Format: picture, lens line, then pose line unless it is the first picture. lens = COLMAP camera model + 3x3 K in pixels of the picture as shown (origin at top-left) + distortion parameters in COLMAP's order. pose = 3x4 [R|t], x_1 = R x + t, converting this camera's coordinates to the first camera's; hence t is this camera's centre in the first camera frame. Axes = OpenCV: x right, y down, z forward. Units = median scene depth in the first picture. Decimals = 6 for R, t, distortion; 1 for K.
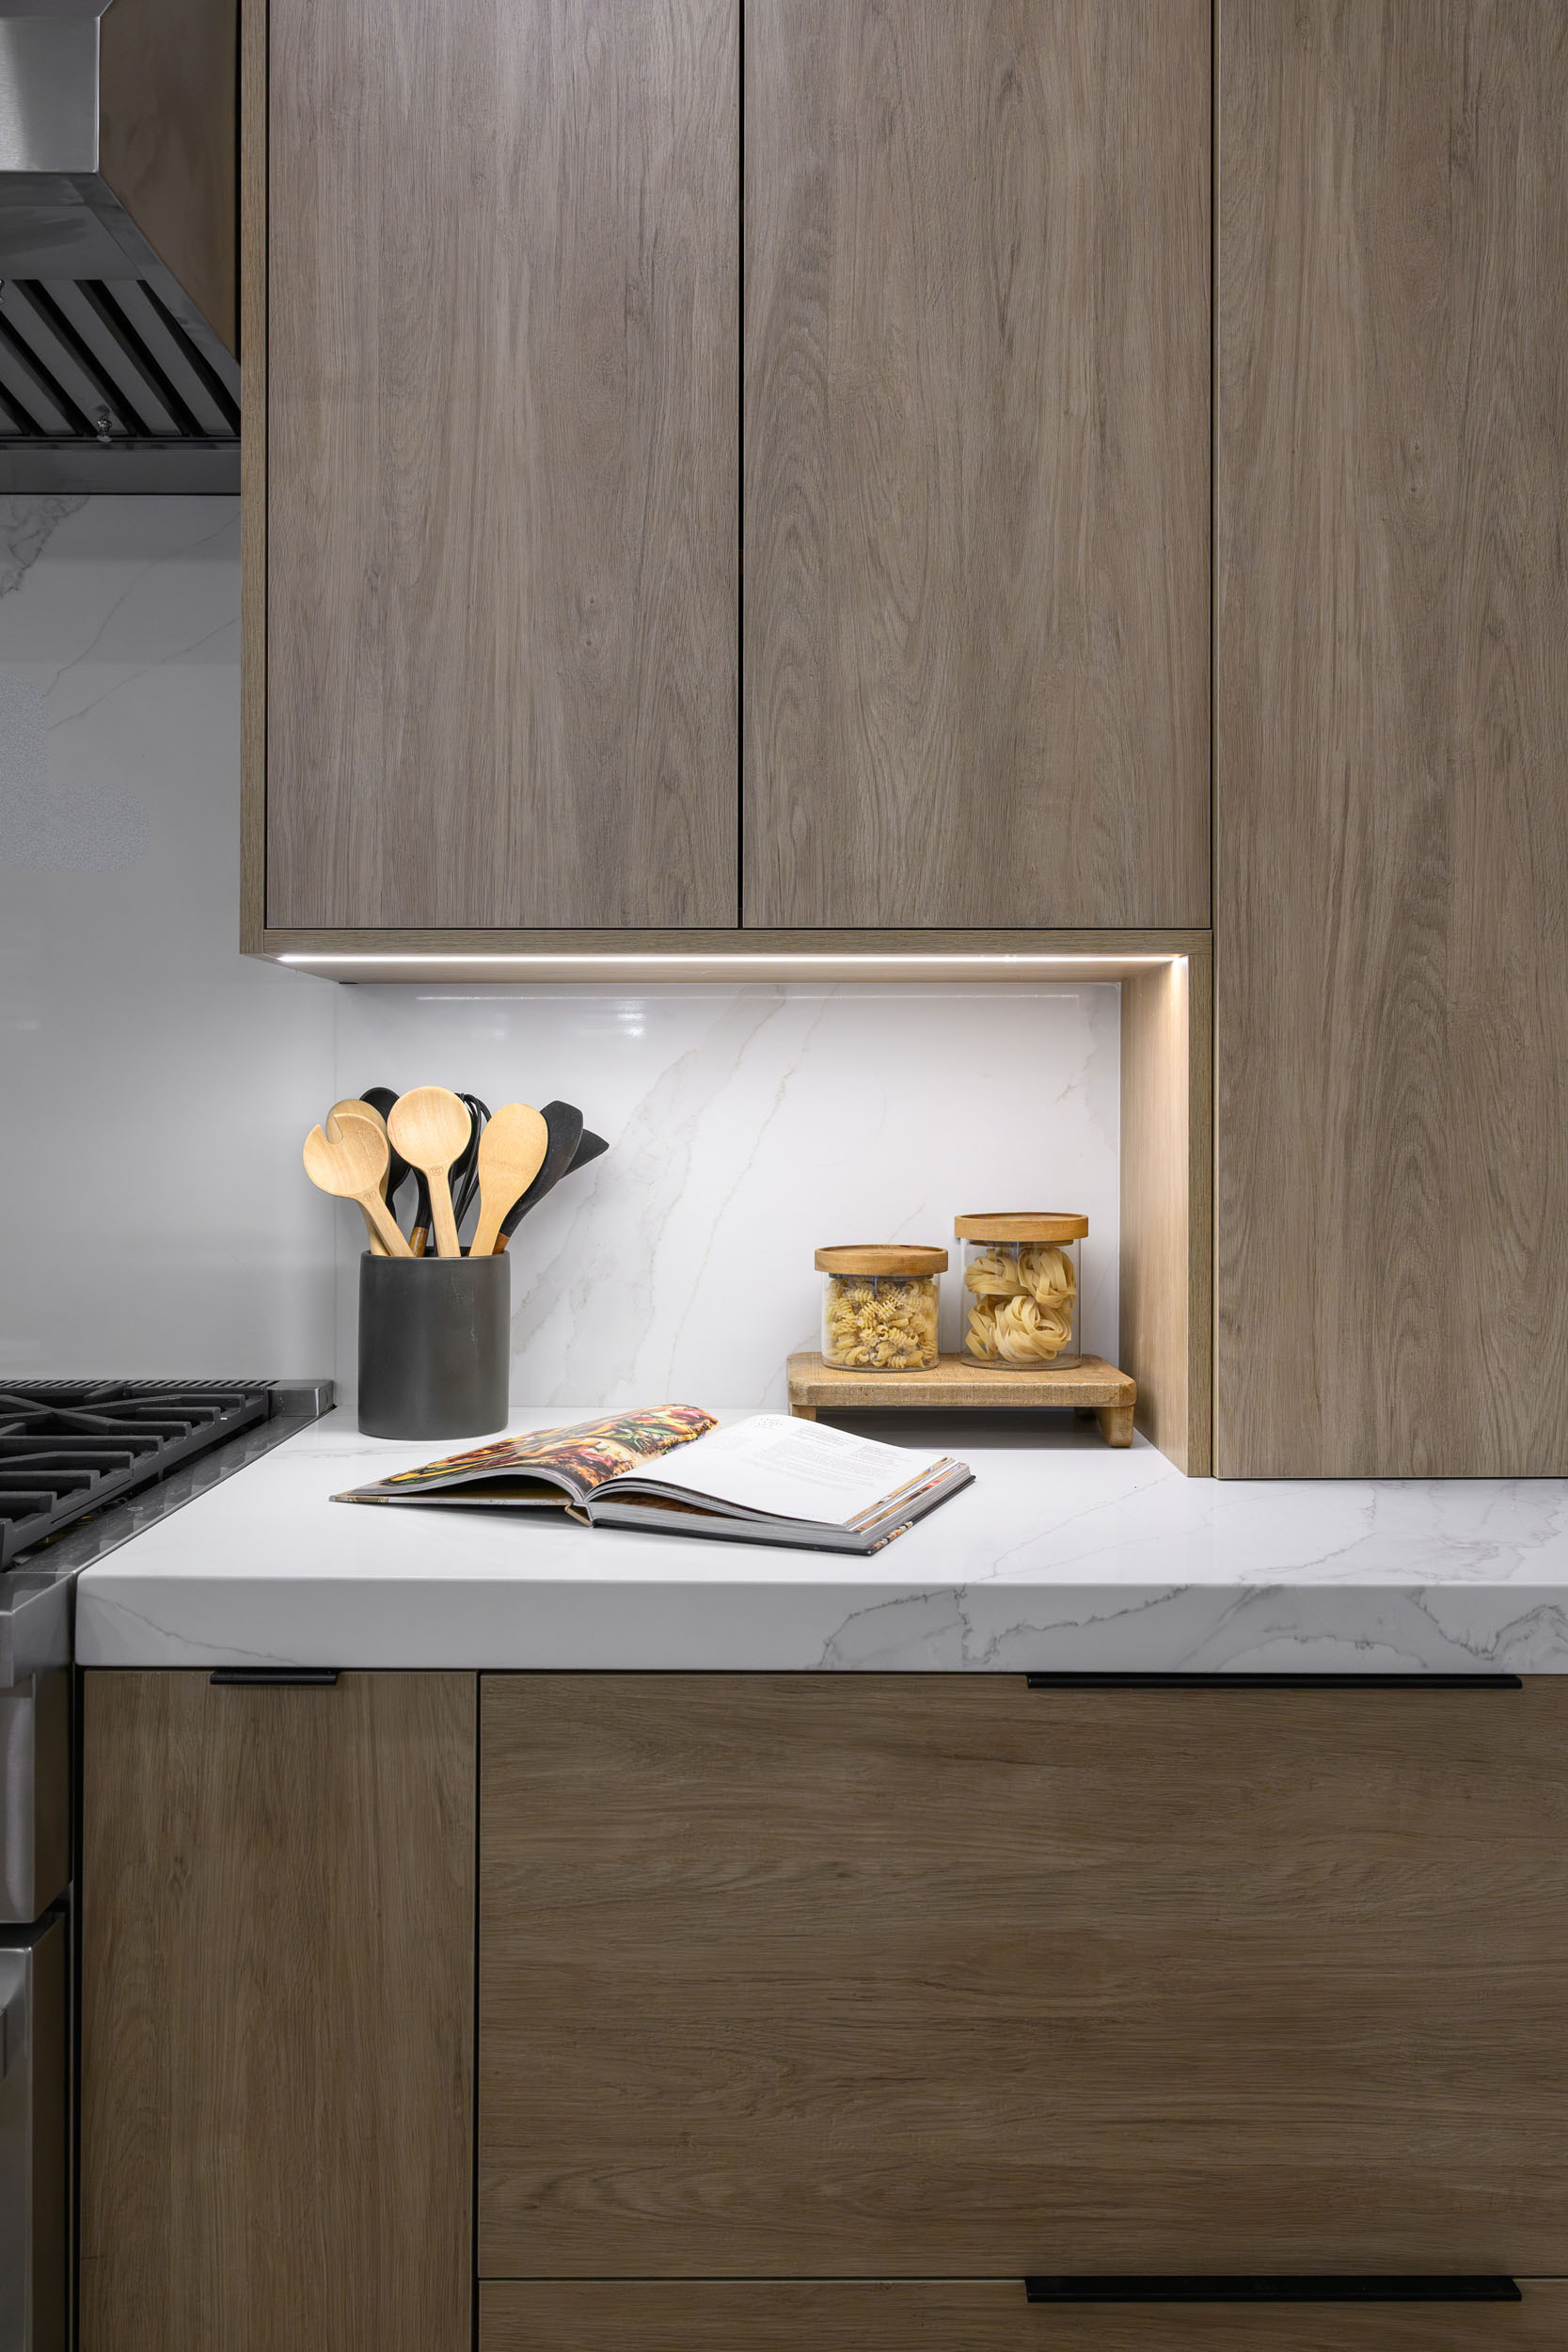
lens RADIAL K [[1808.9, 0, 719.6], [0, 1808.9, 1102.1], [0, 0, 1]] dist [-0.002342, 0.000009]
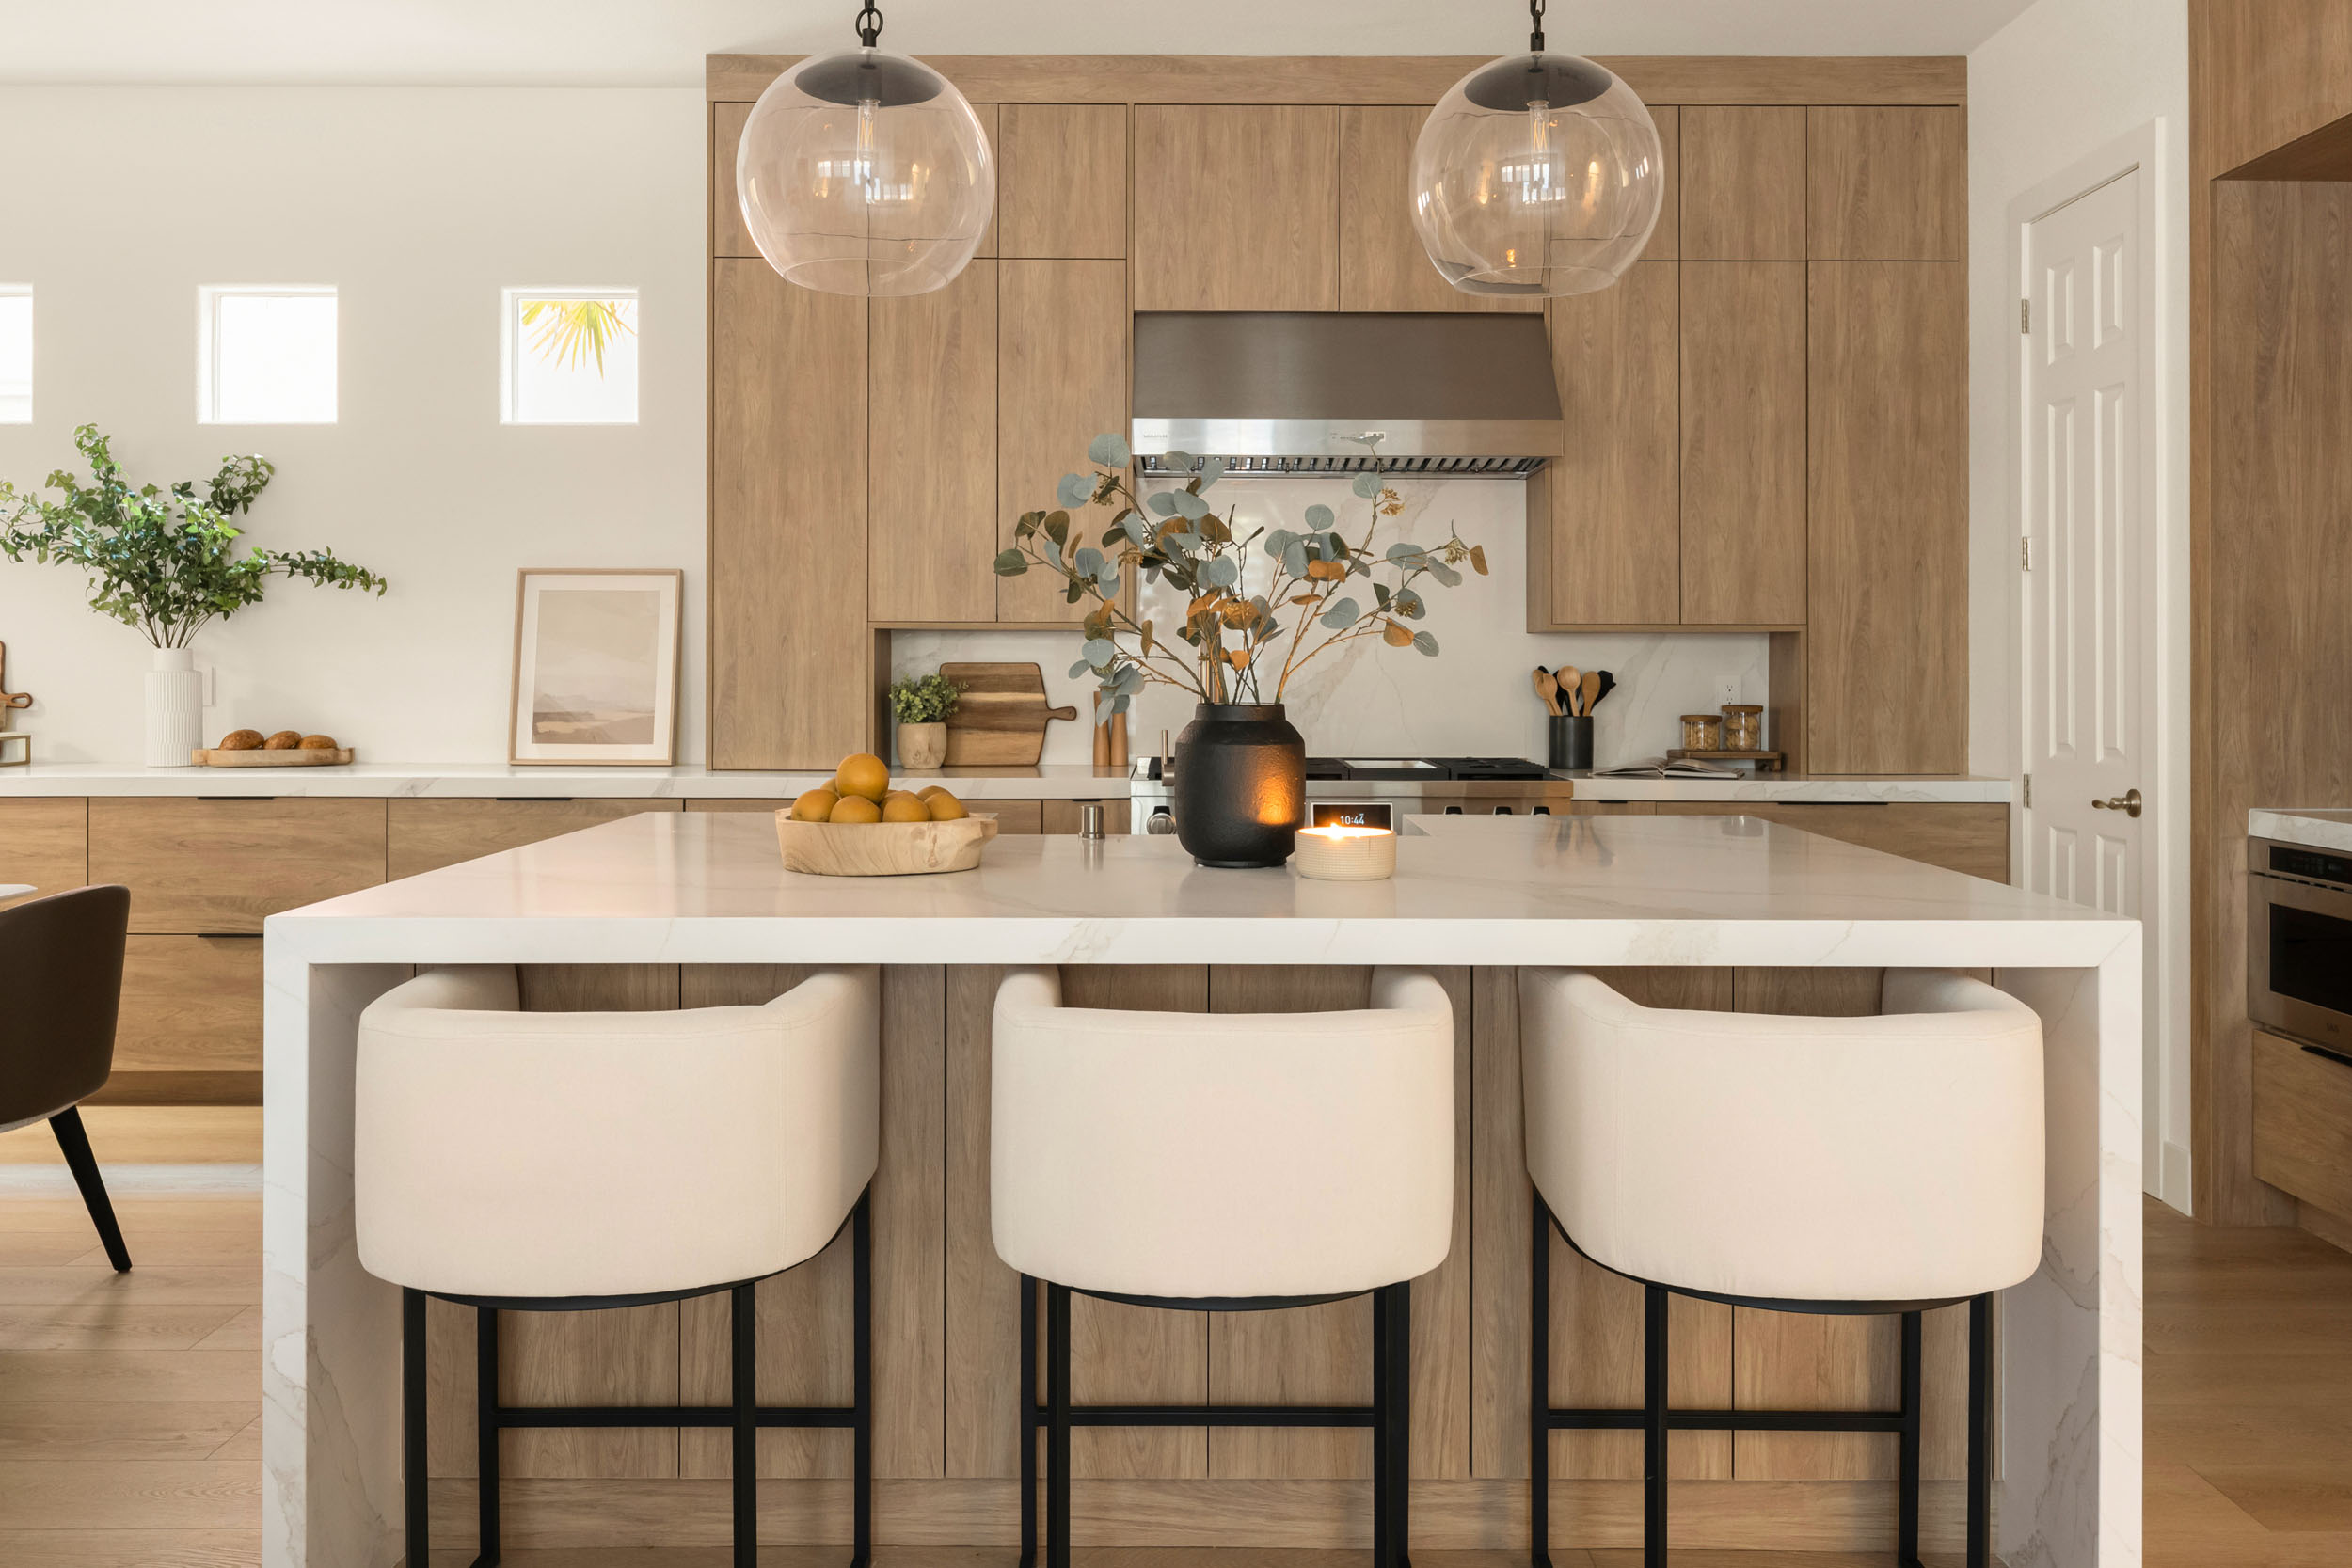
lens RADIAL K [[1737.4, 0, 1242.2], [0, 1737.4, 650.3], [0, 0, 1]] dist [-0.009108, 0.005399]
pose [[0.999075, 0.001245, 0.042994, -1.021019], [-0.001164, 0.999997, -0.001927, -0.035272], [-0.042996, 0.001875, 0.999073, -2.460923]]
